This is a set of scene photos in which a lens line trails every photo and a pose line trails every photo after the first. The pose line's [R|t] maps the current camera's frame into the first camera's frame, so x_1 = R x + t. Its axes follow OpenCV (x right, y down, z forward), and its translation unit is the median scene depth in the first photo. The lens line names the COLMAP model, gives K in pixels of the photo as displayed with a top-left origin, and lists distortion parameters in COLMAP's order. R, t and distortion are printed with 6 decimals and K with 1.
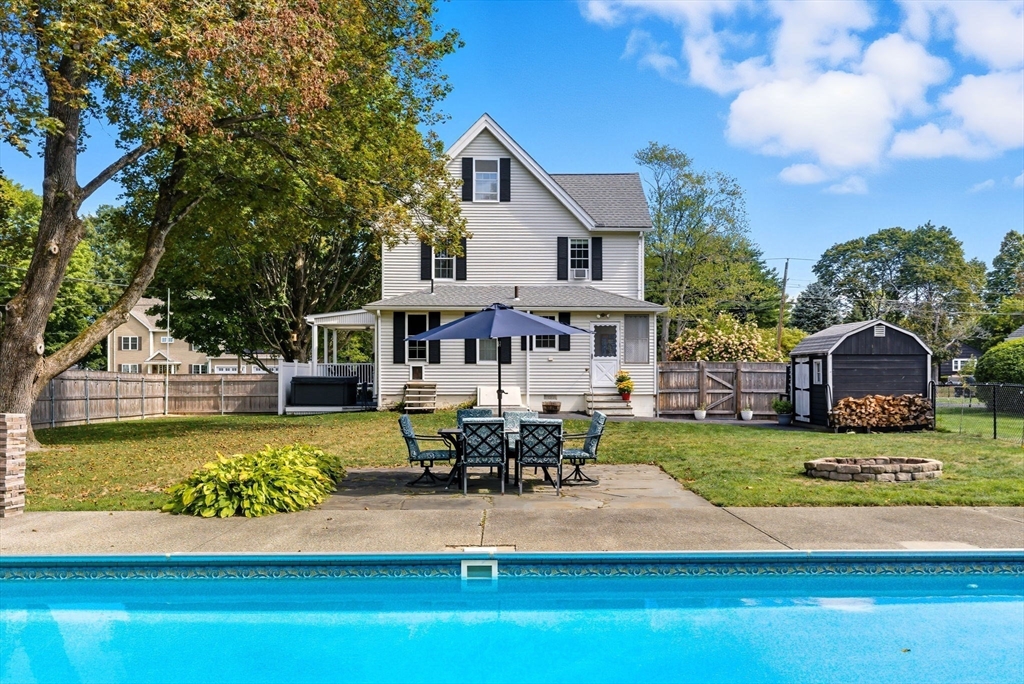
lens RADIAL K [[812.2, 0, 526.7], [0, 812.2, 378.7], [0, 0, 1]] dist [-0.030058, 0.017081]
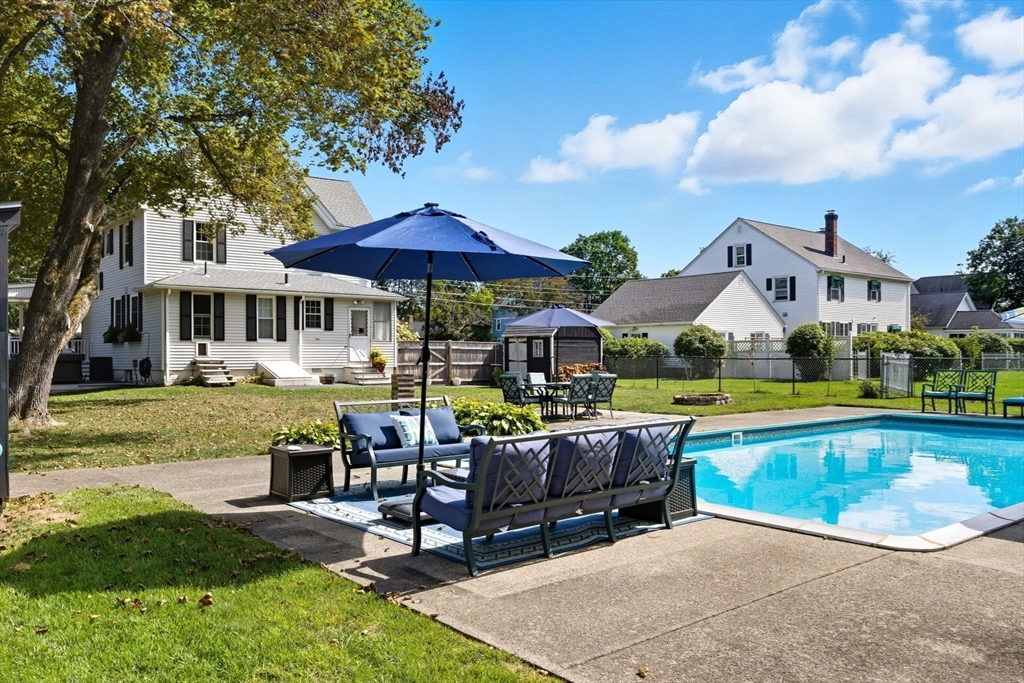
lens RADIAL K [[812.2, 0, 511.0], [0, 812.2, 345.6], [0, 0, 1]] dist [-0.030058, 0.017081]
pose [[0.782582, 0.002838, 0.622541, -0.478547], [0.007265, 0.999880, -0.013691, 0.004645], [-0.622505, 0.015237, 0.782467, -0.081678]]
